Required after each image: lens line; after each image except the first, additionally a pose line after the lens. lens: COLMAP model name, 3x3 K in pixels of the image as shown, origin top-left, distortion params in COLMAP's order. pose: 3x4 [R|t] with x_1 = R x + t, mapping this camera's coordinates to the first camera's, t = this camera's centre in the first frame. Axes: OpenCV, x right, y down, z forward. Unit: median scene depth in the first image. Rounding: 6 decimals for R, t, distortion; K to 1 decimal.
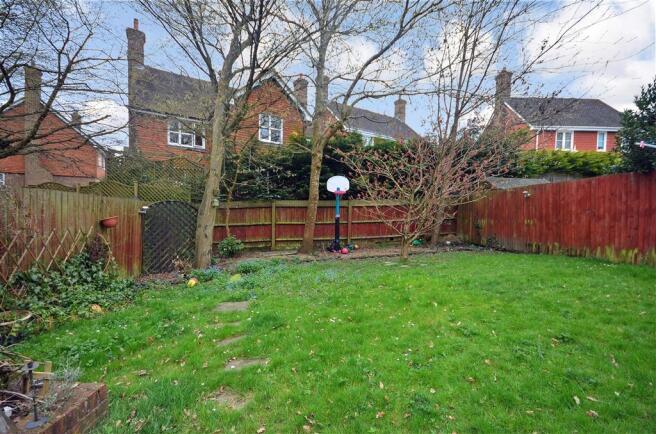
lens RADIAL K [[282.6, 0, 330.7], [0, 282.6, 216.2], [0, 0, 1]] dist [-0.000353, -0.000195]
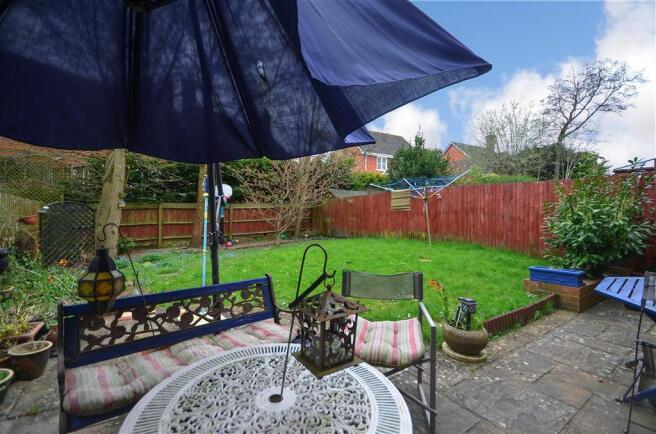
lens RADIAL K [[282.6, 0, 330.7], [0, 282.6, 216.2], [0, 0, 1]] dist [-0.000353, -0.000195]
pose [[0.889076, -0.005450, 0.457727, -0.123914], [0.011942, 0.999865, -0.011290, 0.018998], [-0.457604, 0.015504, 0.889021, -0.322027]]
